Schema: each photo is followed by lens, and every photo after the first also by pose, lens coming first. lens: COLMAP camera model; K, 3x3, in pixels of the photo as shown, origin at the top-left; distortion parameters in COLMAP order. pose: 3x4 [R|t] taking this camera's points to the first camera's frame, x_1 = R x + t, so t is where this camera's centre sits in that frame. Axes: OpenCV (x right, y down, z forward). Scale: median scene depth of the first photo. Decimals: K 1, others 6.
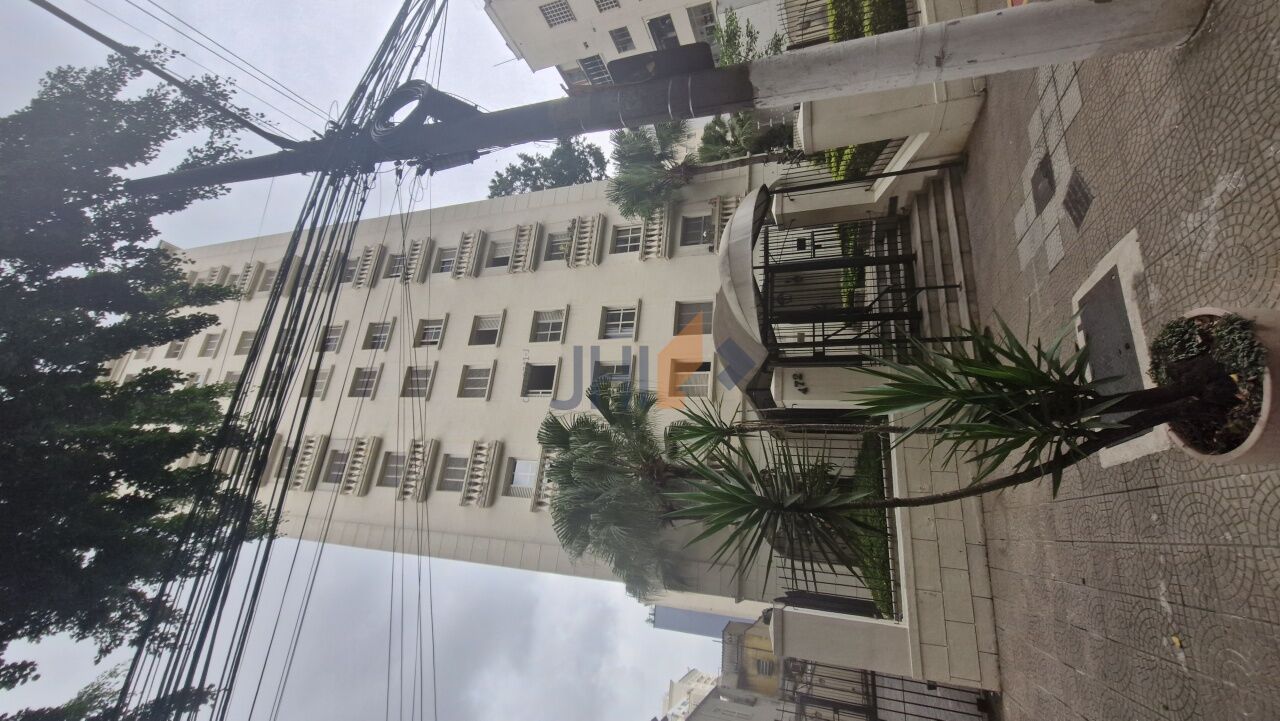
lens RADIAL K [[505.3, 0, 638.2], [0, 505.3, 356.7], [0, 0, 1]] dist [0.000238, -0.000206]
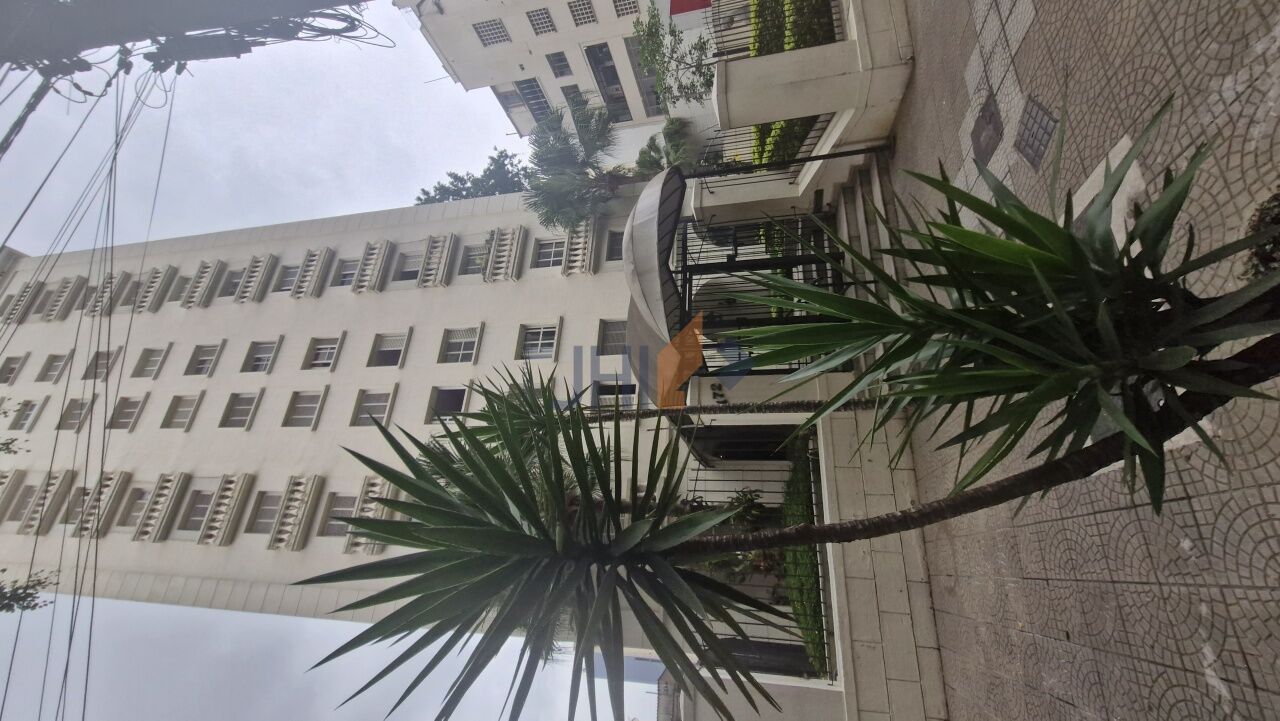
lens RADIAL K [[505.3, 0, 644.3], [0, 505.3, 361.6], [0, 0, 1]] dist [0.000238, -0.000206]
pose [[0.992723, 0.009378, 0.120057, 0.060082], [-0.002203, 0.998210, -0.059759, 0.030807], [-0.120402, 0.059060, 0.990967, 0.107029]]
